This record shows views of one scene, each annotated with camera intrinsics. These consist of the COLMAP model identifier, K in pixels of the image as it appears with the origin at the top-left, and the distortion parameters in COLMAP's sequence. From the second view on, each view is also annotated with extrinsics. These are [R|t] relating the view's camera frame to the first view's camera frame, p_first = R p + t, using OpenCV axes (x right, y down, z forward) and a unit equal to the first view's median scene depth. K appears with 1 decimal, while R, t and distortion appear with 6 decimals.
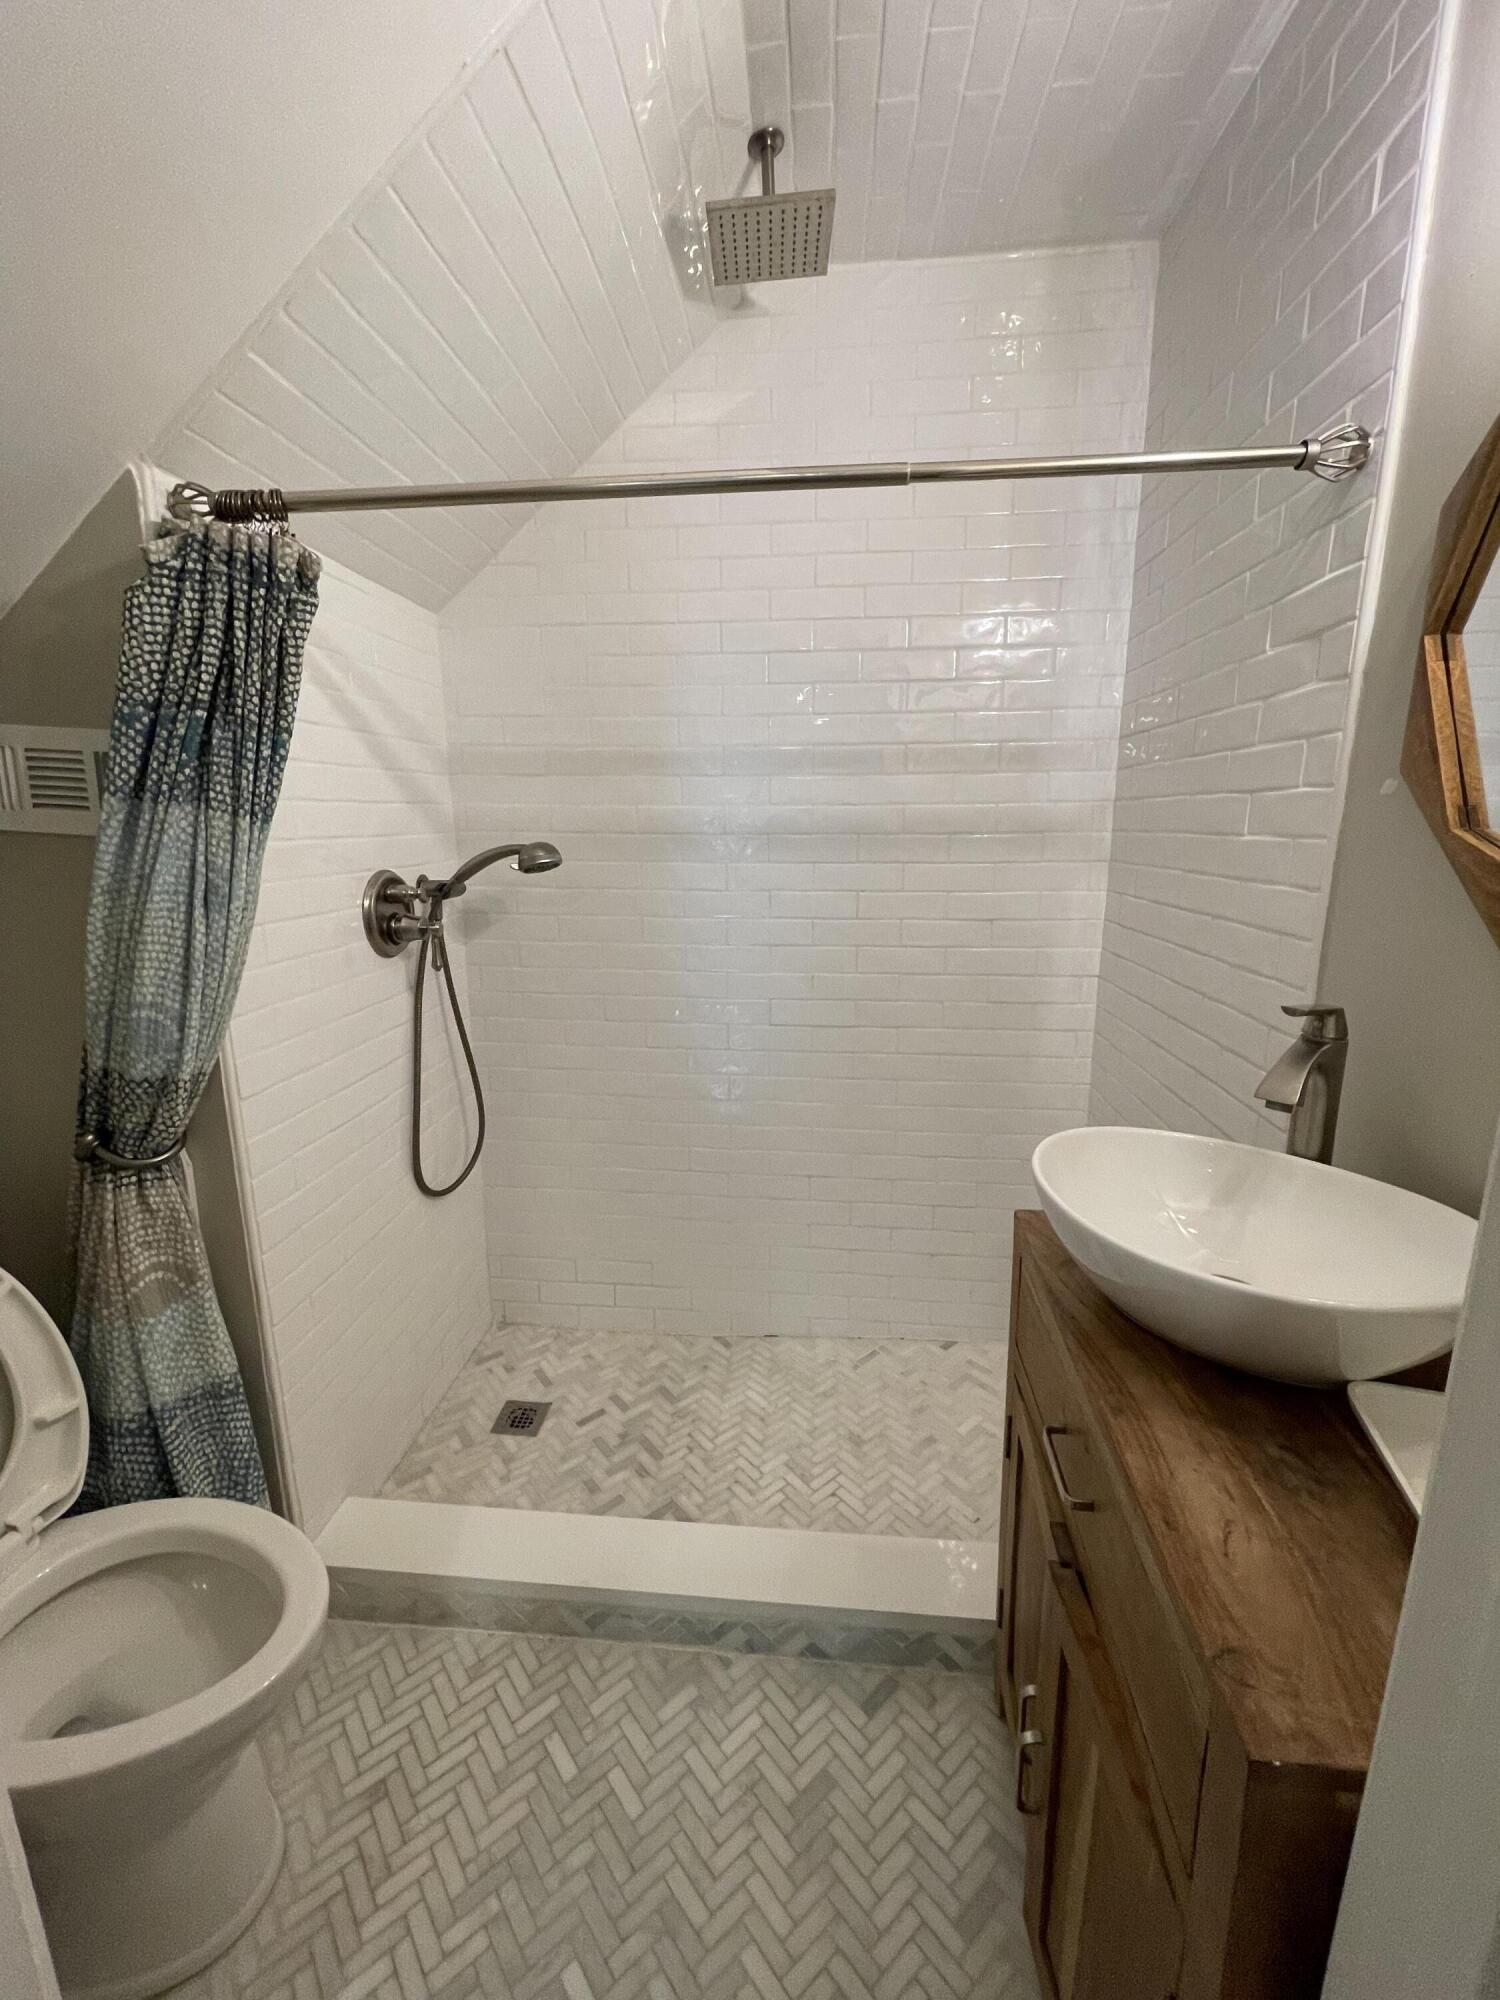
lens RADIAL K [[804.6, 0, 753.8], [0, 804.6, 995.7], [0, 0, 1]] dist [-0.001453, 0.000330]
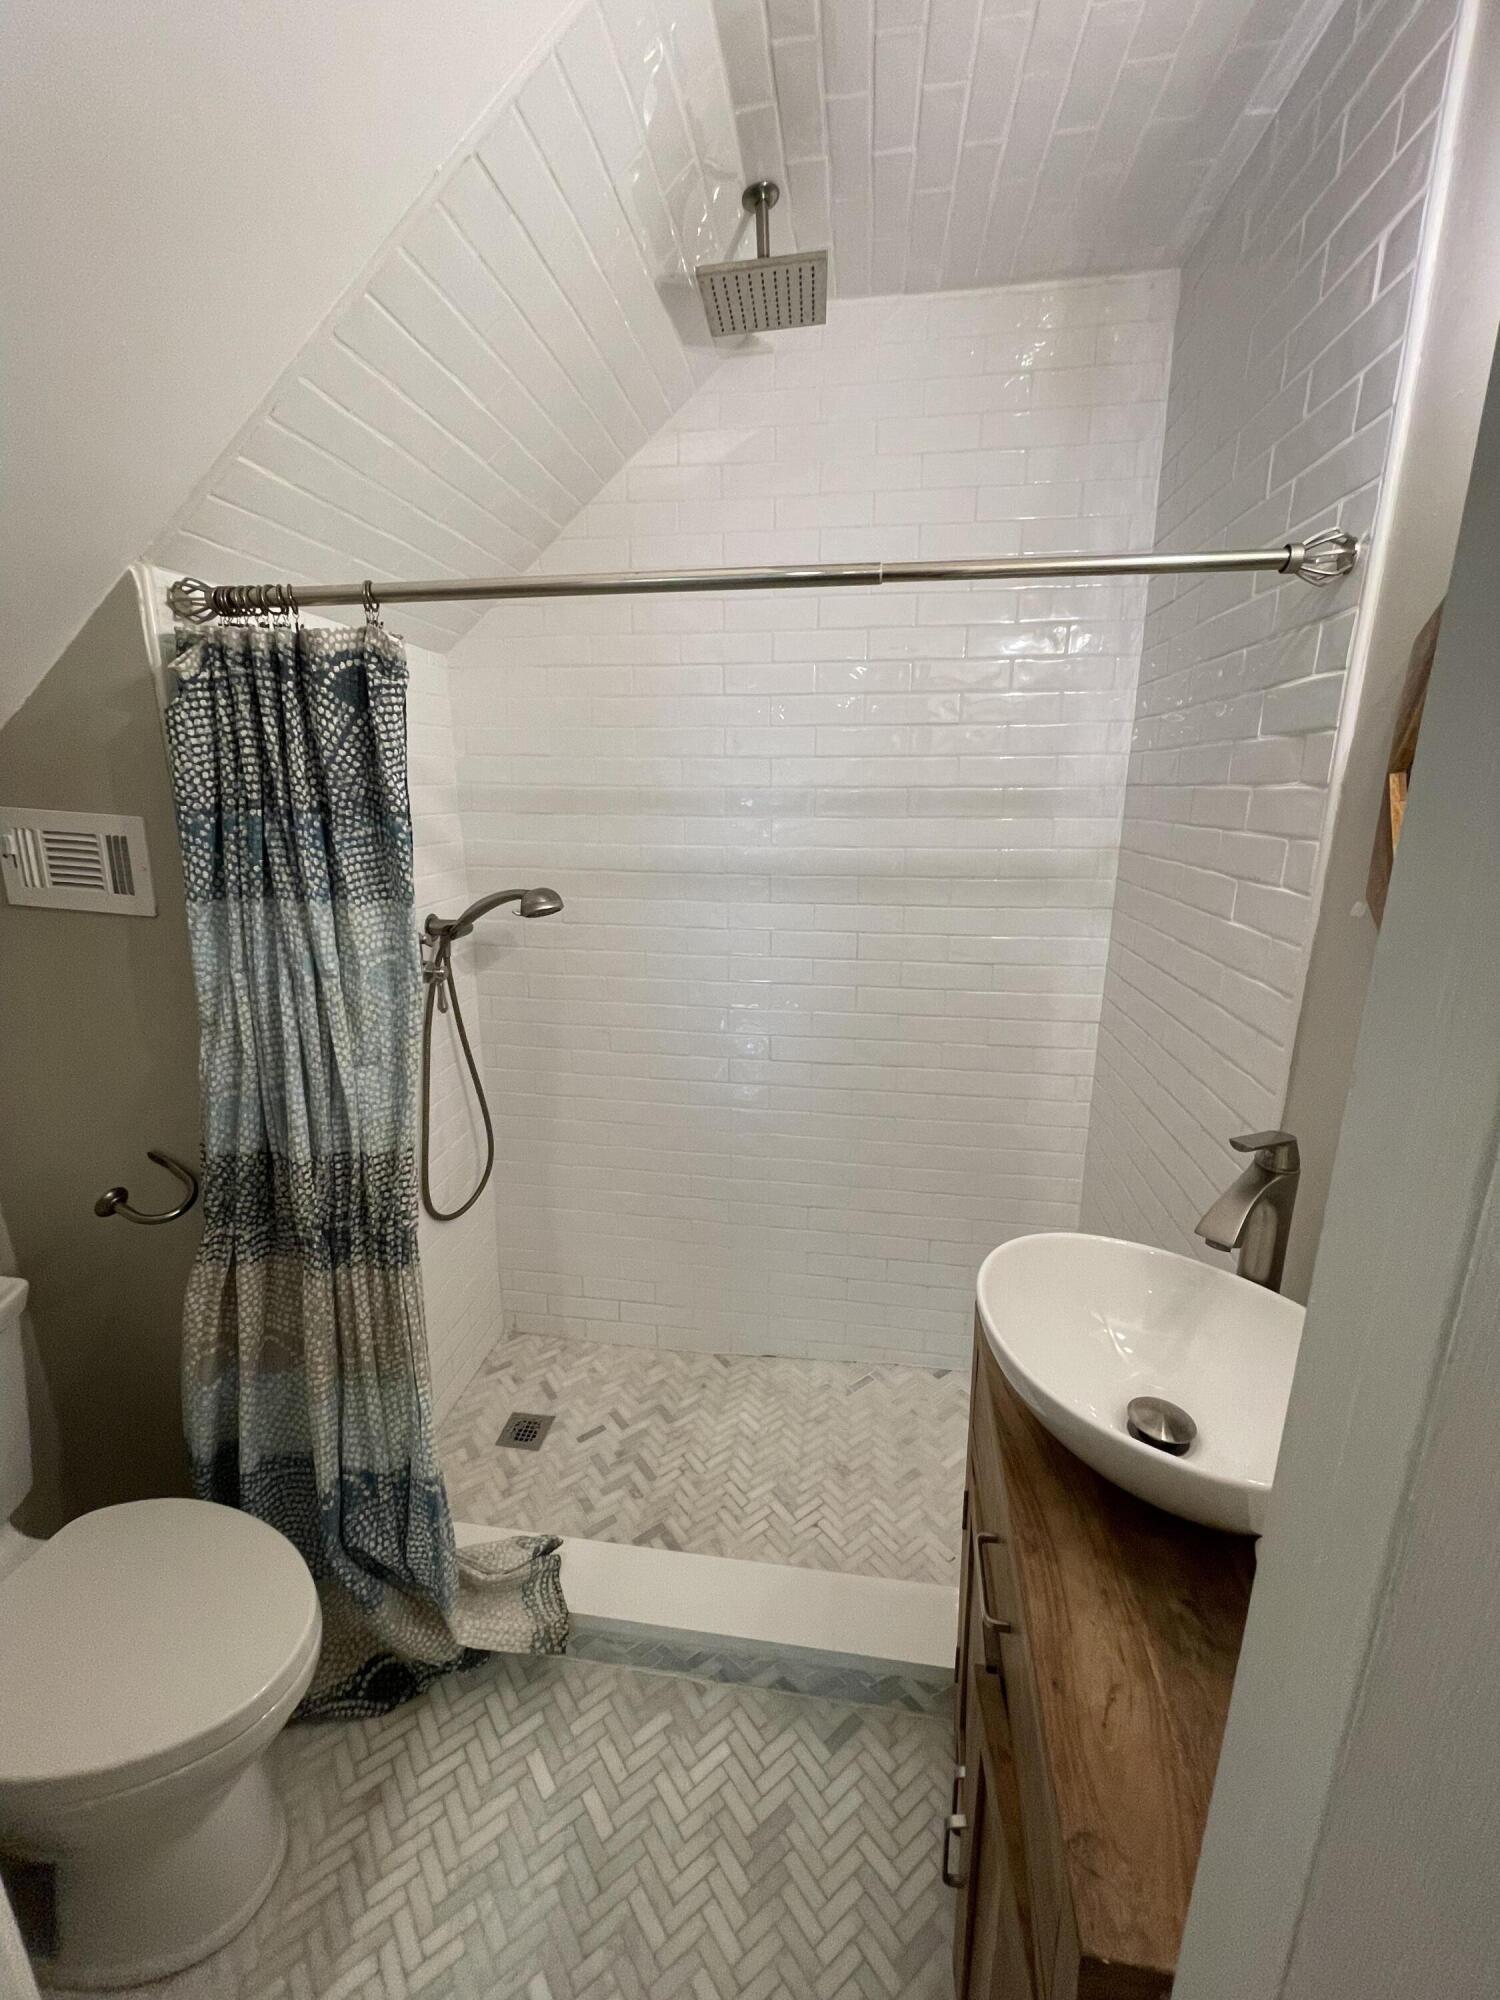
lens RADIAL K [[804.6, 0, 753.8], [0, 804.6, 995.7], [0, 0, 1]] dist [-0.001453, 0.000330]
pose [[0.998639, 0.017571, -0.049104, 0.075154], [-0.015512, 0.998997, 0.042001, -0.136524], [0.049793, -0.041182, 0.997910, -0.016176]]
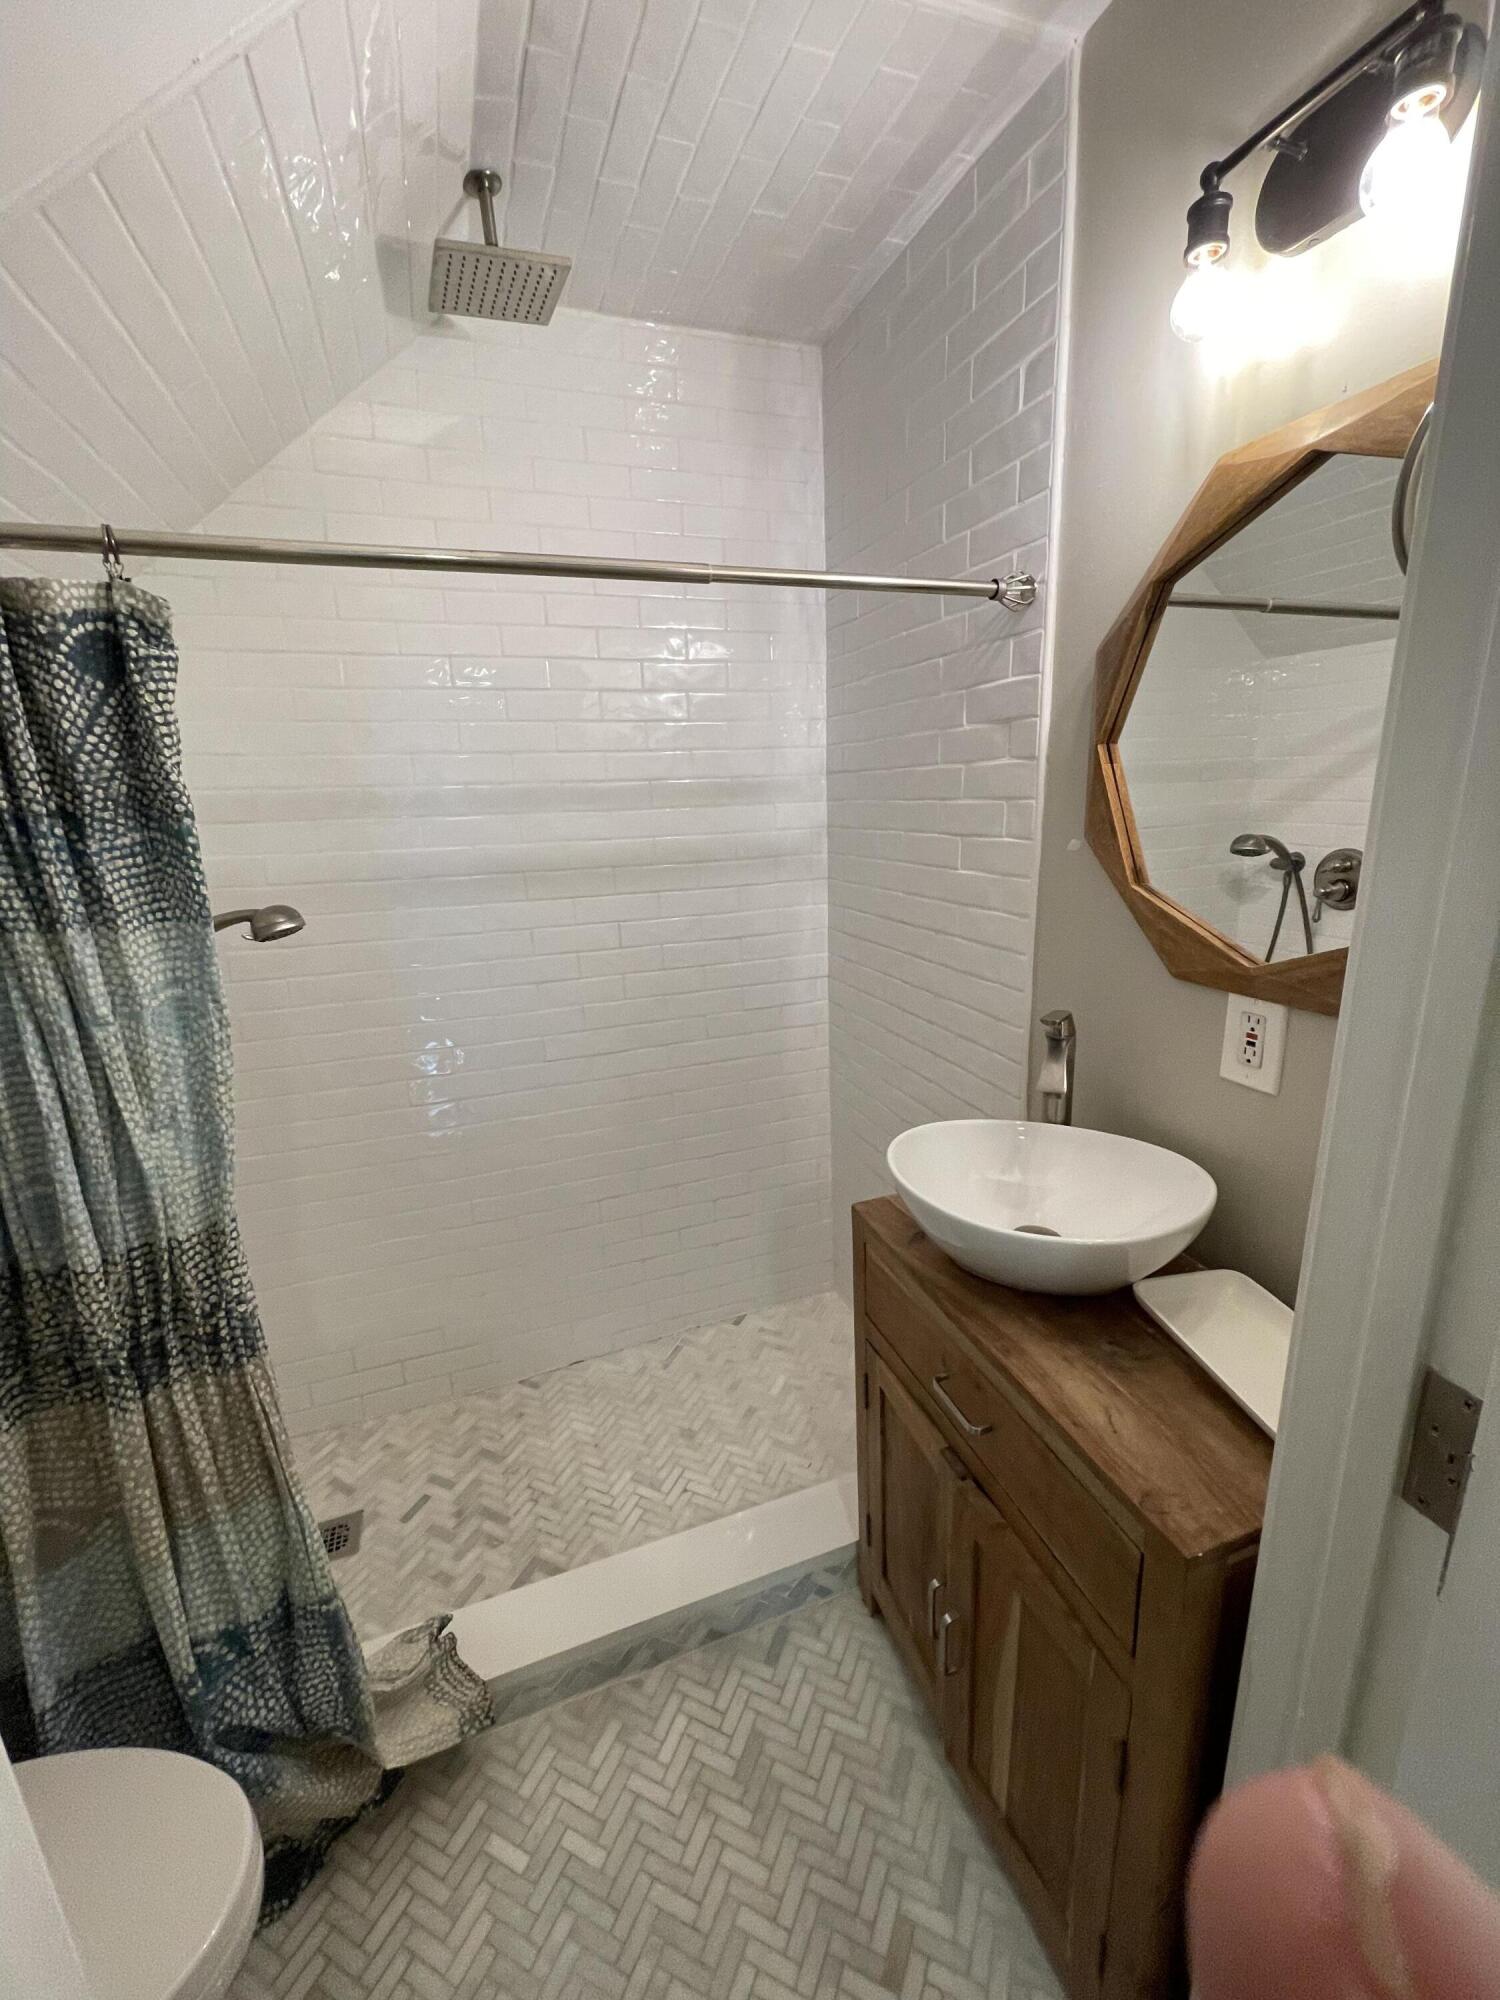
lens RADIAL K [[802.9, 0, 748.0], [0, 802.9, 995.2], [0, 0, 1]] dist [0.001918, -0.000572]
pose [[0.904566, -0.129979, 0.406038, -0.226040], [0.118212, 0.991516, 0.054049, -0.108290], [-0.409618, -0.000892, 0.912257, -0.017826]]
